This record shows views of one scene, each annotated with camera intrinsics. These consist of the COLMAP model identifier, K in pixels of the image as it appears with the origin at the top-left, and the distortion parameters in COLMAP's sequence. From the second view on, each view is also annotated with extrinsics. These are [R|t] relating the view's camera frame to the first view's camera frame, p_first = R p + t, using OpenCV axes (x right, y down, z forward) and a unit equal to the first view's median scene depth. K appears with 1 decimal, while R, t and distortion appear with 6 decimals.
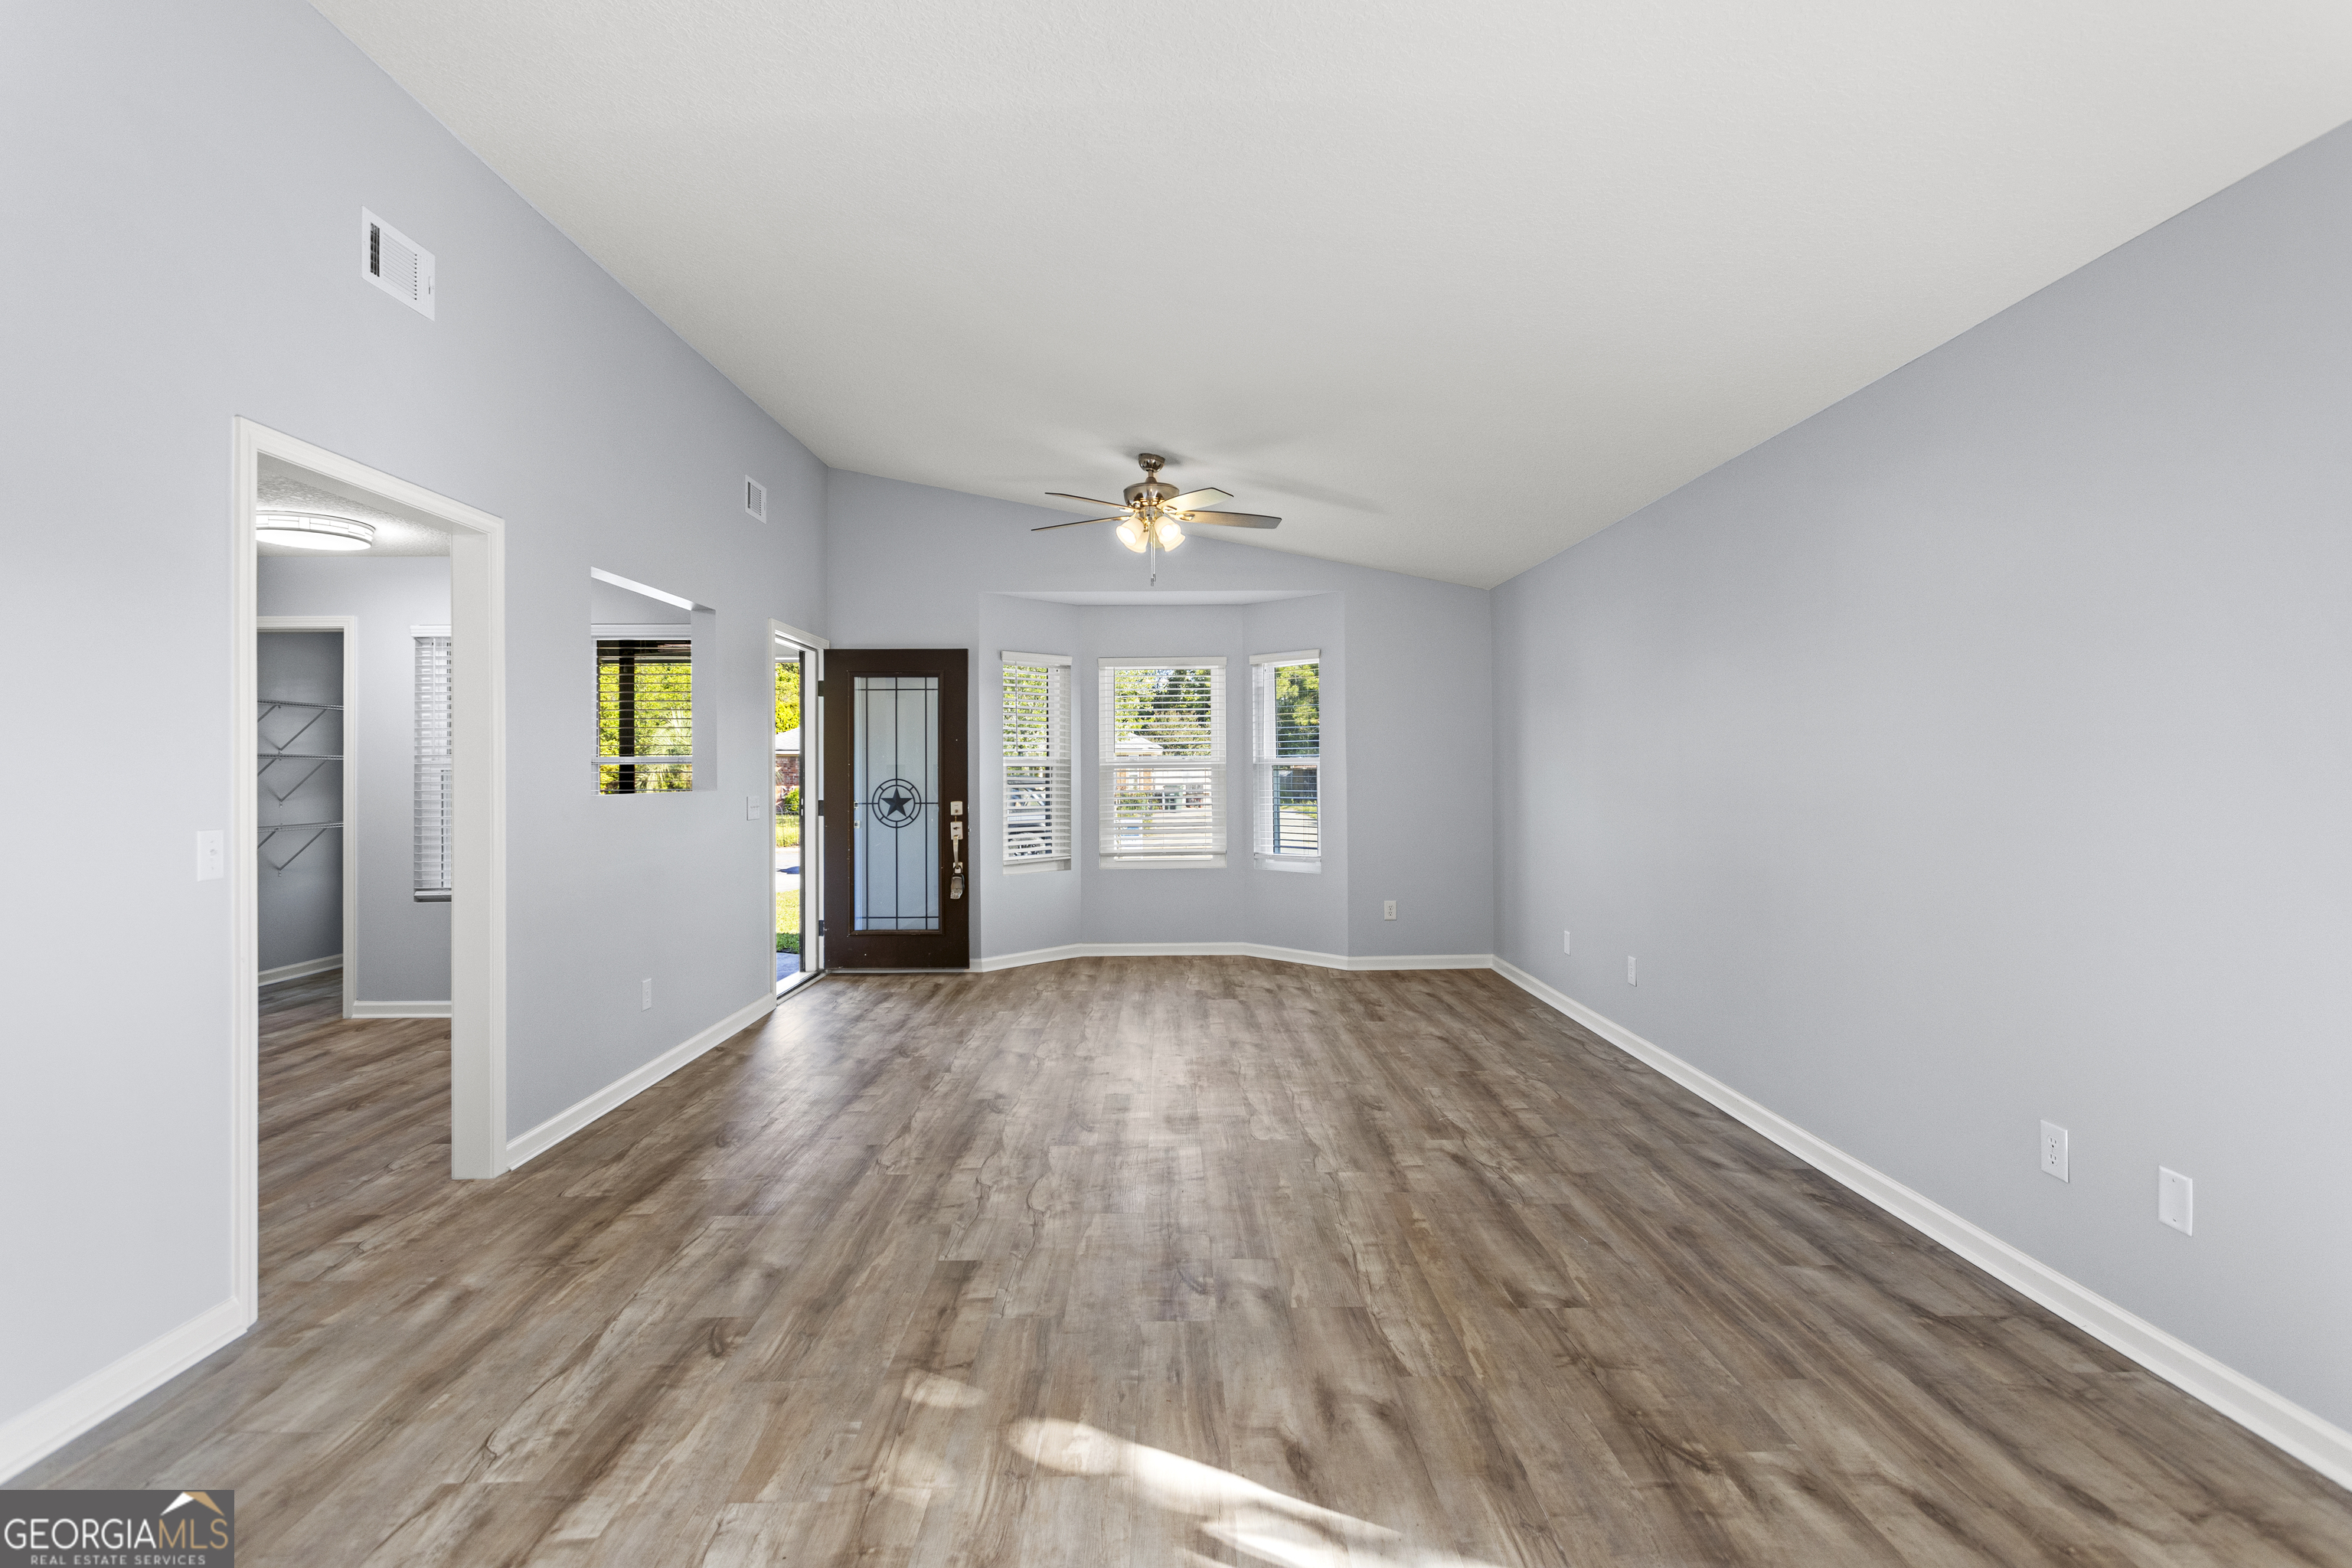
lens RADIAL K [[1120.0, 0, 1176.0], [0, 1120.0, 784.0], [0, 0, 1]] dist [-0.000405, -0.000107]
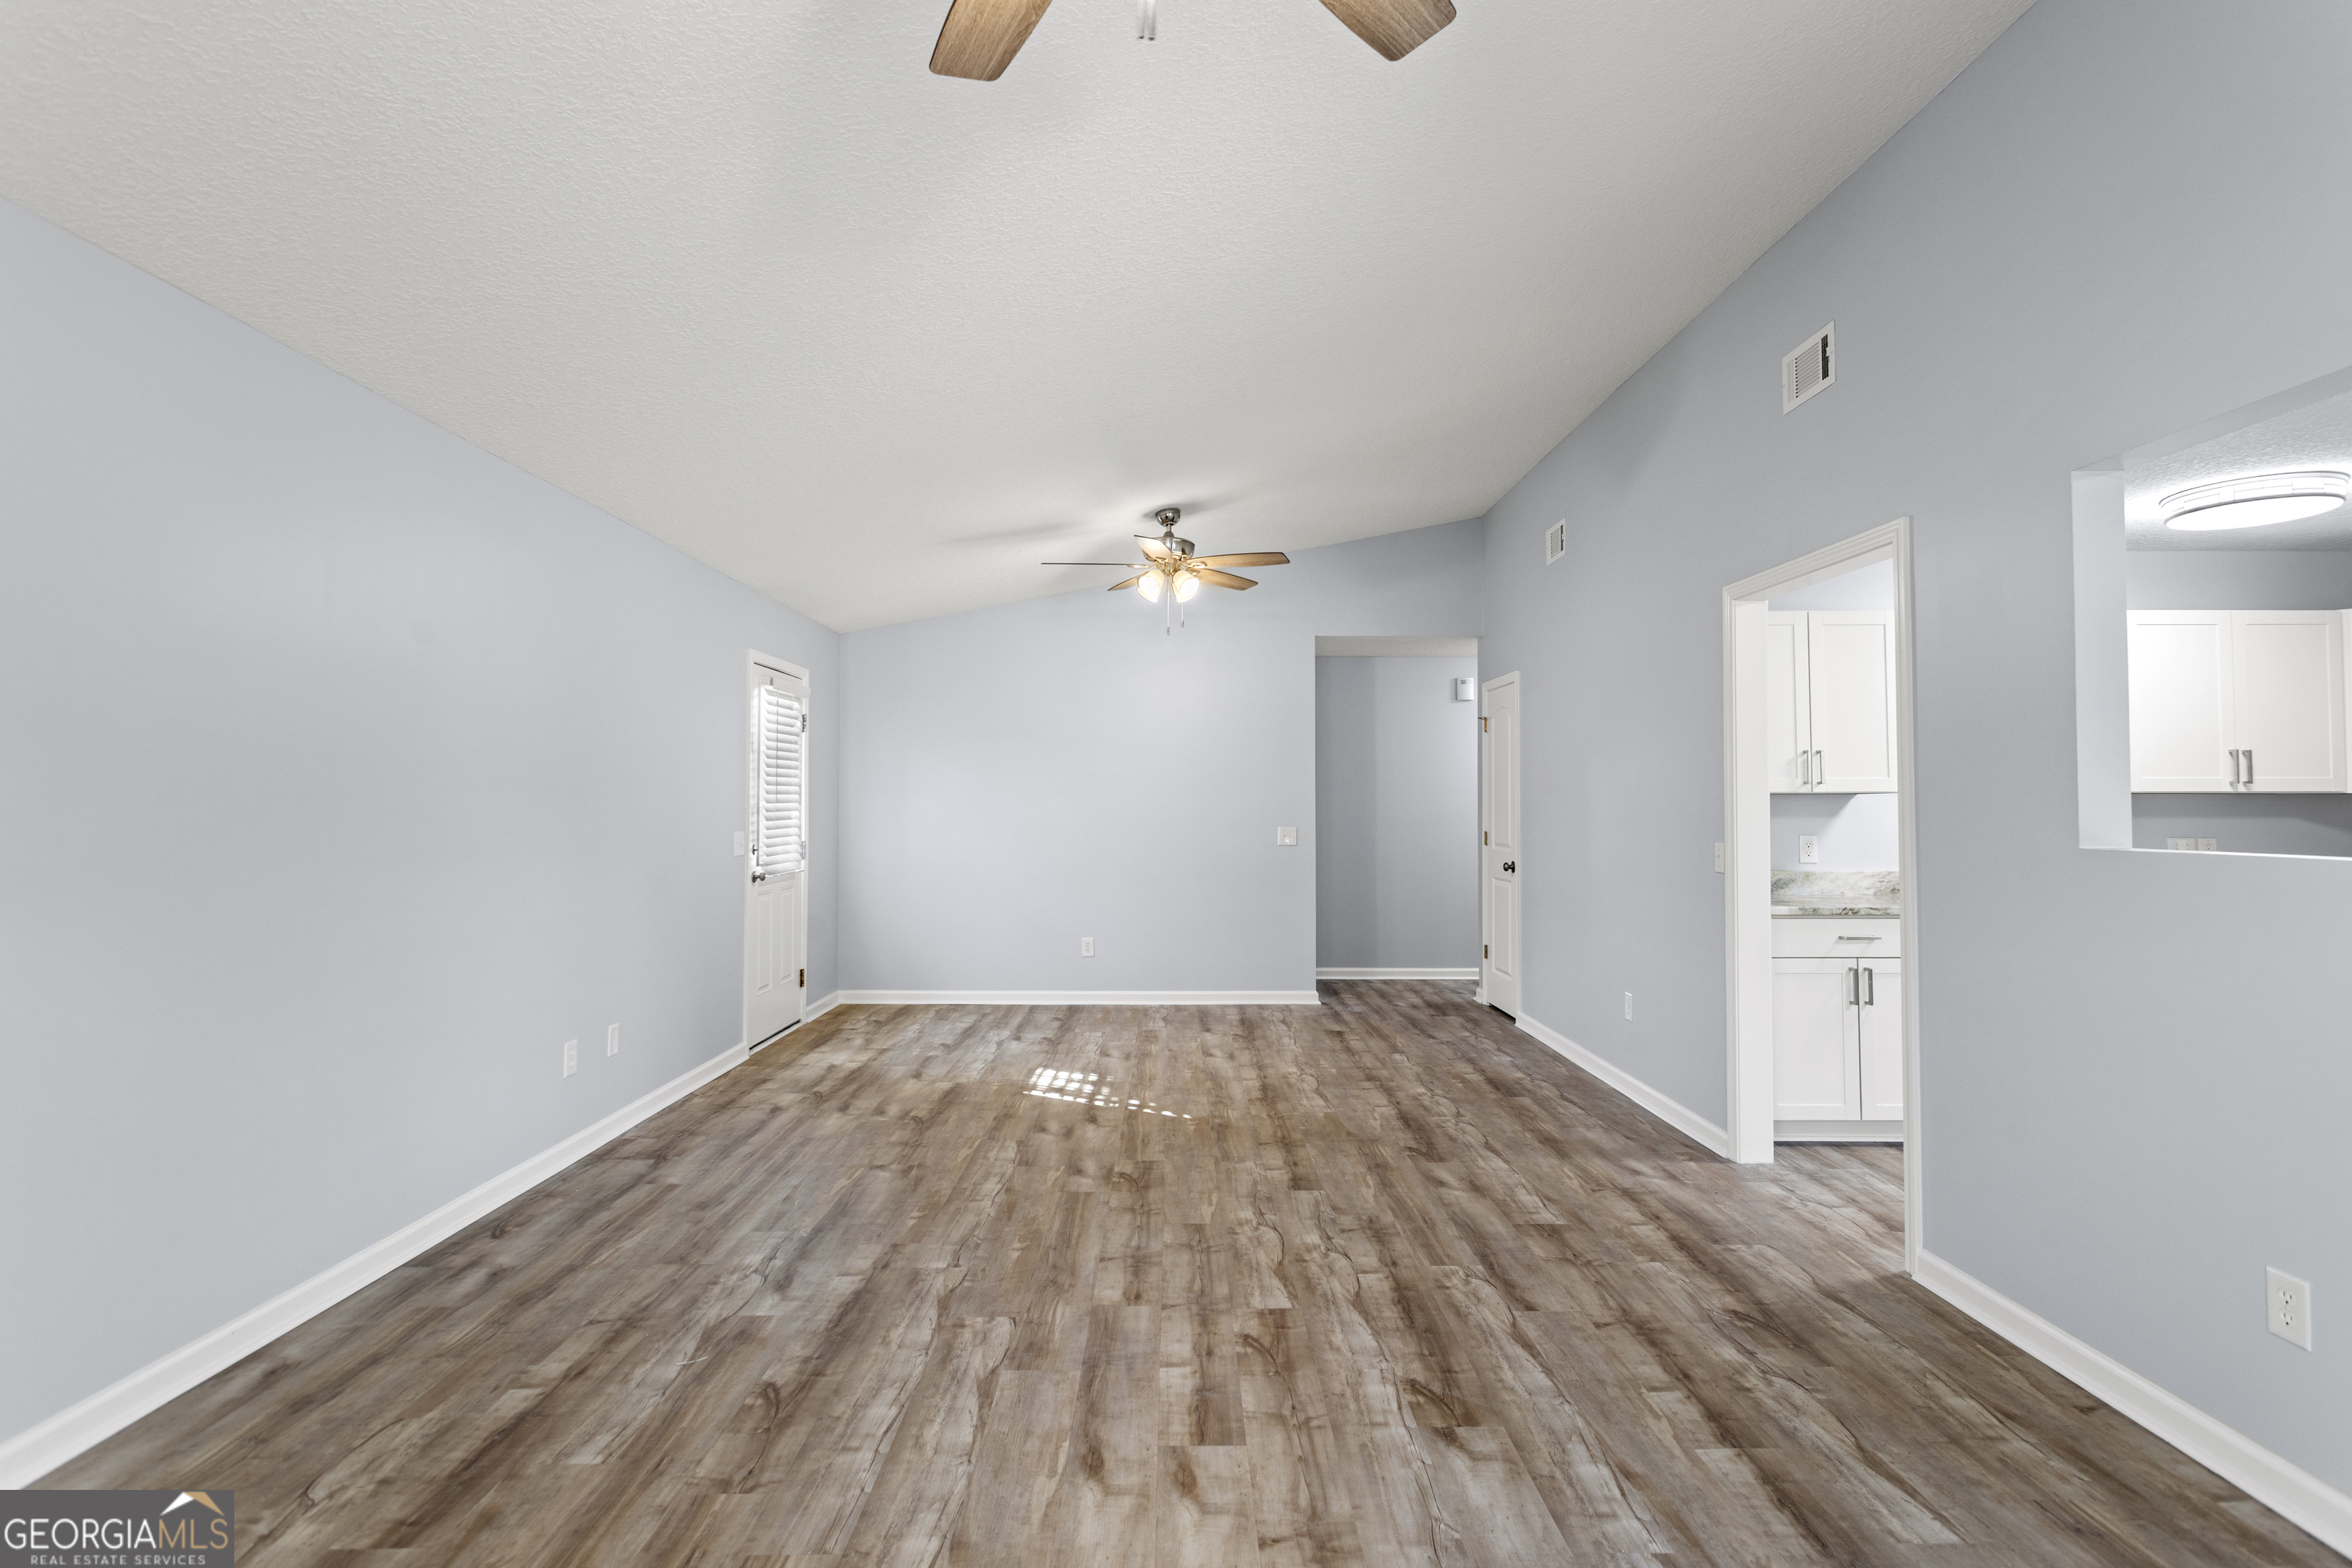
lens RADIAL K [[1120.0, 0, 1176.0], [0, 1120.0, 784.0], [0, 0, 1]] dist [-0.000405, -0.000107]
pose [[-0.999961, 0.004708, 0.007484, -0.047106], [0.004629, 0.999934, -0.010558, -0.023652], [-0.007533, -0.010523, -0.999916, 1.972708]]
